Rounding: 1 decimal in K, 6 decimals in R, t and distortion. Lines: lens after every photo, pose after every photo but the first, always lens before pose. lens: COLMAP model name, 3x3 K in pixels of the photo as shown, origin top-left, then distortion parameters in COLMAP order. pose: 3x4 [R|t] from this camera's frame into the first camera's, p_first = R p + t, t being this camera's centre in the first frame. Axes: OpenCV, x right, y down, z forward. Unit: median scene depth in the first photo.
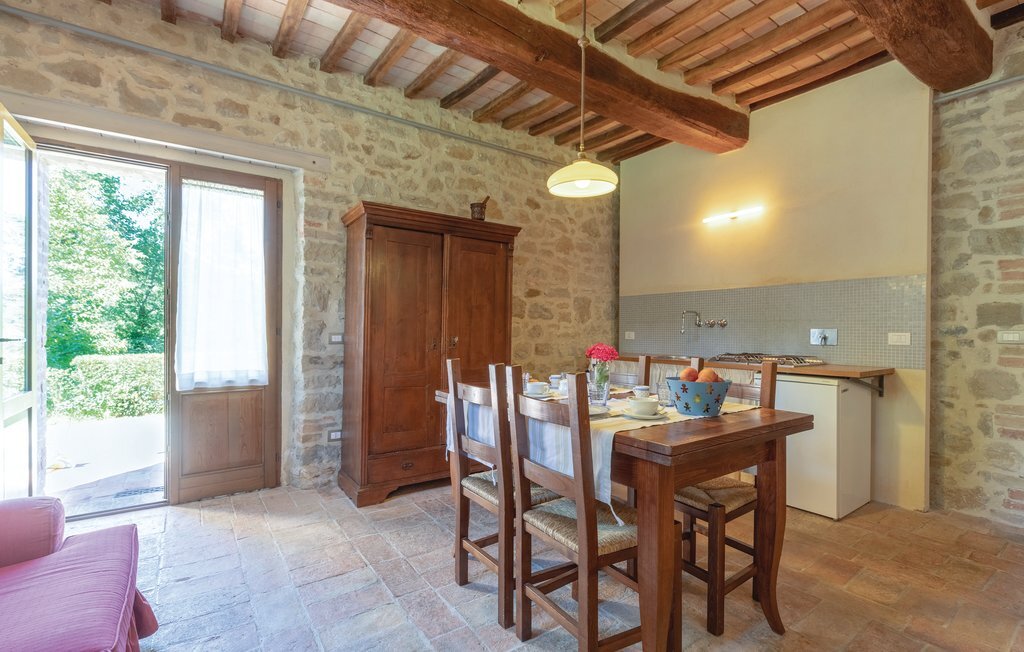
lens RADIAL K [[461.4, 0, 521.5], [0, 461.4, 332.5], [0, 0, 1]] dist [0.000228, -0.000576]
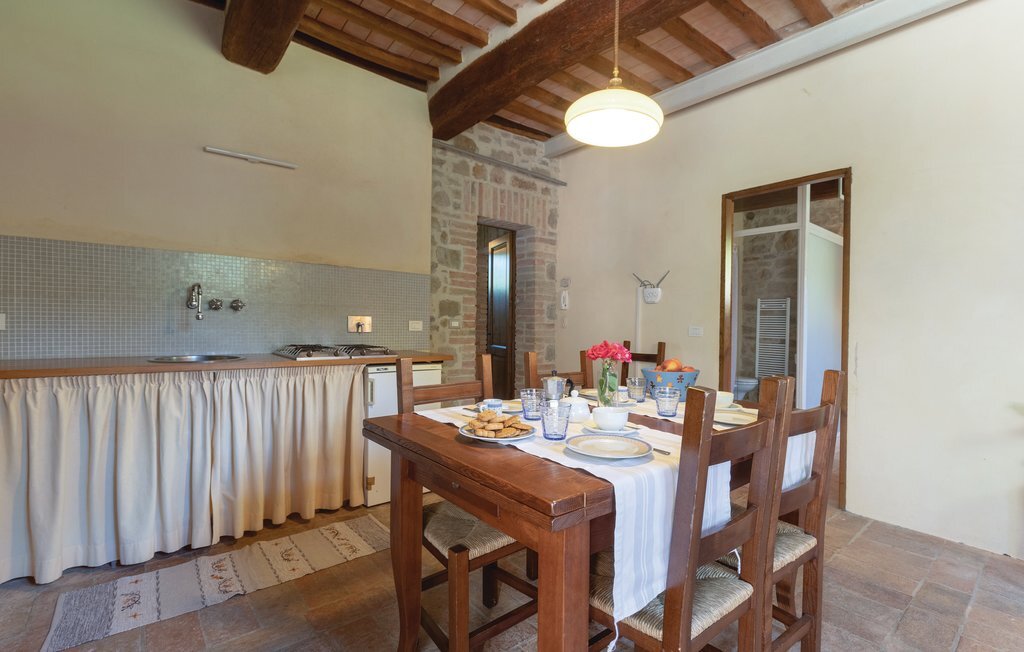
lens RADIAL K [[461.4, 0, 512.5], [0, 461.4, 325.4], [0, 0, 1]] dist [0.000228, -0.000576]
pose [[-0.033324, -0.013260, 0.999357, -0.416658], [-0.016968, 0.999775, 0.012699, -0.007445], [-0.999301, -0.016534, -0.033542, 0.838895]]
